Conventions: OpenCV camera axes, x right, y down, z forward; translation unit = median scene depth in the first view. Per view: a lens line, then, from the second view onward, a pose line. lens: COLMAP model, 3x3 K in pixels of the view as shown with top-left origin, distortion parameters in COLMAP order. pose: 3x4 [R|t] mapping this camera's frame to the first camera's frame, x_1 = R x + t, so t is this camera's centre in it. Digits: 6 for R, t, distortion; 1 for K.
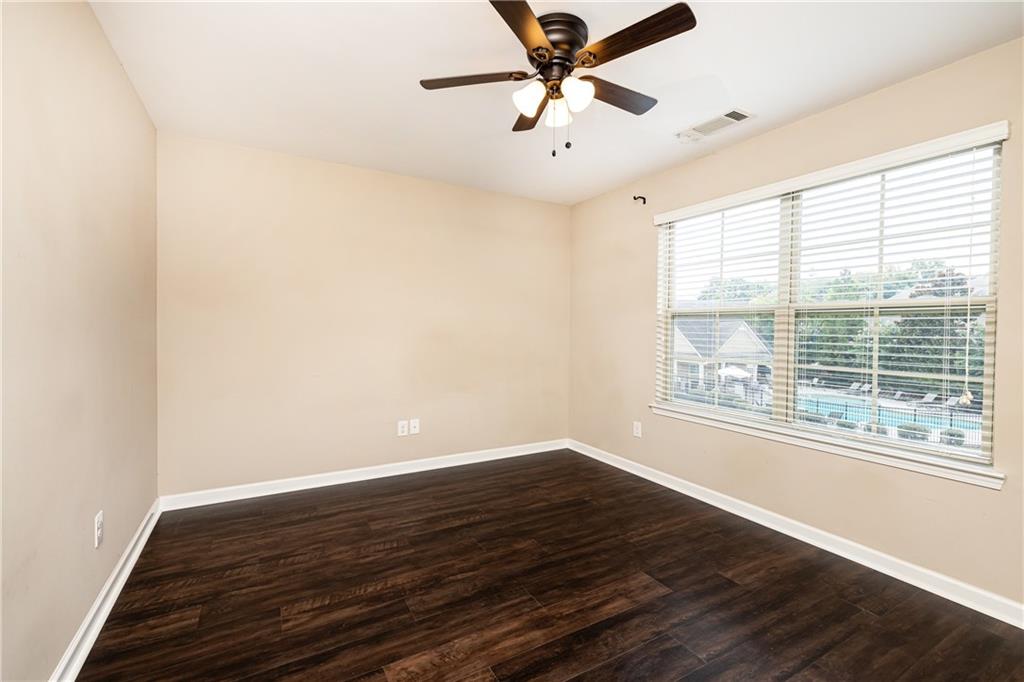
lens RADIAL K [[445.7, 0, 516.2], [0, 445.7, 336.5], [0, 0, 1]] dist [0.001447, 0.000350]
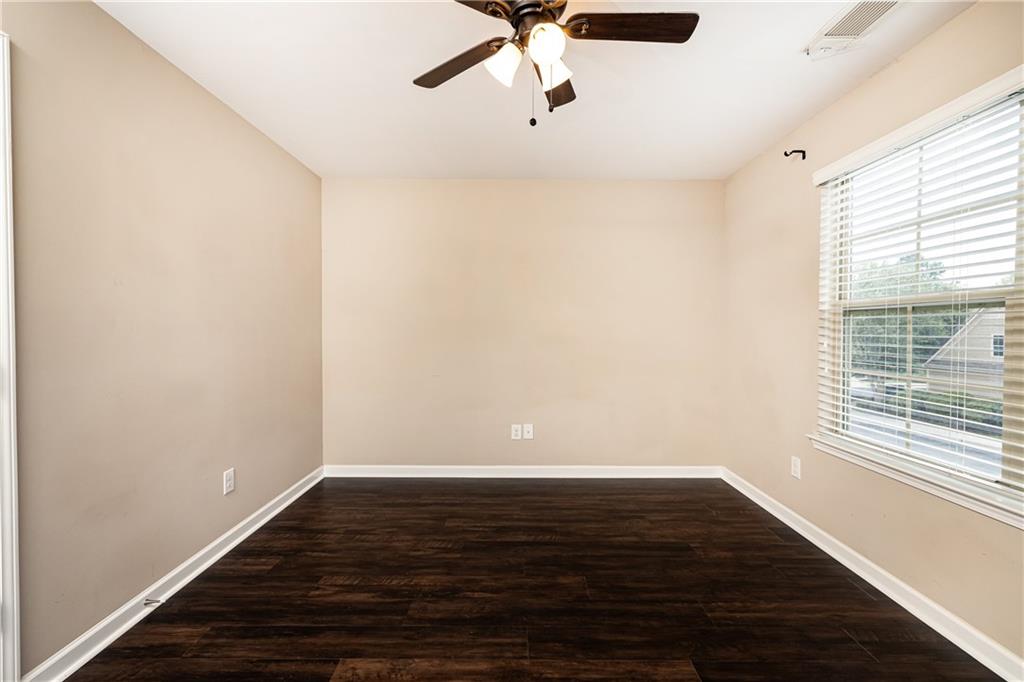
lens RADIAL K [[445.7, 0, 511.3], [0, 445.7, 339.5], [0, 0, 1]] dist [0.001447, 0.000350]
pose [[0.864424, 0.001636, -0.502760, 0.337879], [-0.003168, 0.999993, -0.002194, 0.000725], [0.502753, 0.003490, 0.864423, 0.182107]]
